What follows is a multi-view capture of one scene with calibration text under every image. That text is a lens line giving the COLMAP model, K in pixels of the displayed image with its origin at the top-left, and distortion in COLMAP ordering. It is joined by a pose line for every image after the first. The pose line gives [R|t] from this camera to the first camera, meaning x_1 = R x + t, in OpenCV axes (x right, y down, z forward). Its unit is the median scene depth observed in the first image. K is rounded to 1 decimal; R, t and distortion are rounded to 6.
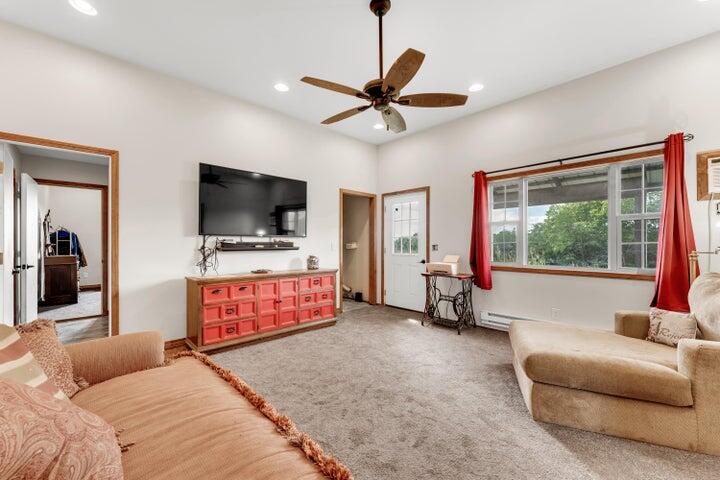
lens RADIAL K [[290.0, 0, 356.4], [0, 290.0, 238.7], [0, 0, 1]] dist [0.002200, 0.000242]
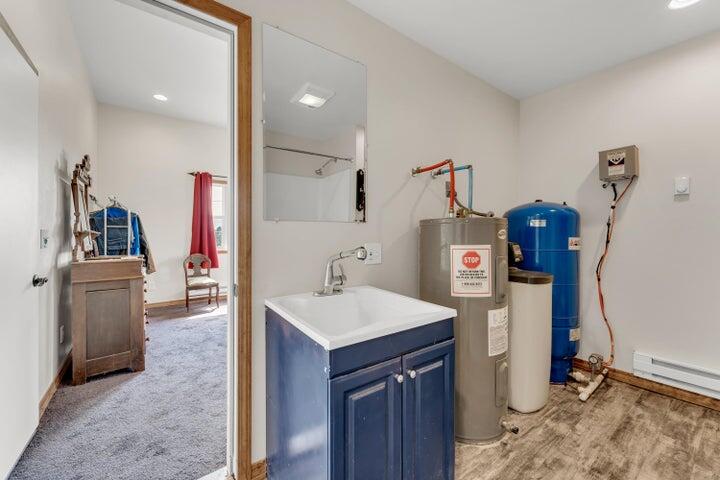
lens RADIAL K [[293.1, 0, 360.4], [0, 293.1, 226.8], [0, 0, 1]] dist [0.000282, 0.000037]
pose [[0.993867, -0.002104, -0.110563, -0.525130], [0.001675, 0.999991, -0.003969, 0.010058], [0.110570, 0.003759, 0.993861, 0.535958]]
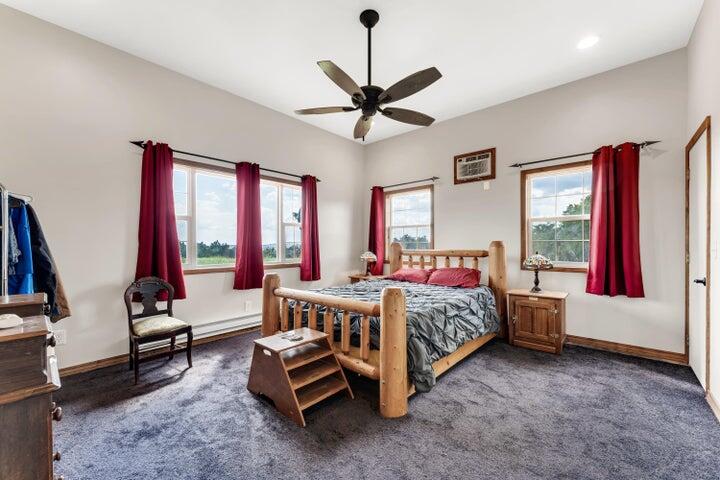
lens RADIAL K [[290.0, 0, 356.4], [0, 290.0, 238.7], [0, 0, 1]] dist [0.002200, 0.000242]
pose [[0.996694, 0.002790, 0.081195, -0.763072], [-0.002913, 0.999995, 0.001398, 0.015757], [-0.081190, -0.001630, 0.996697, 0.787860]]
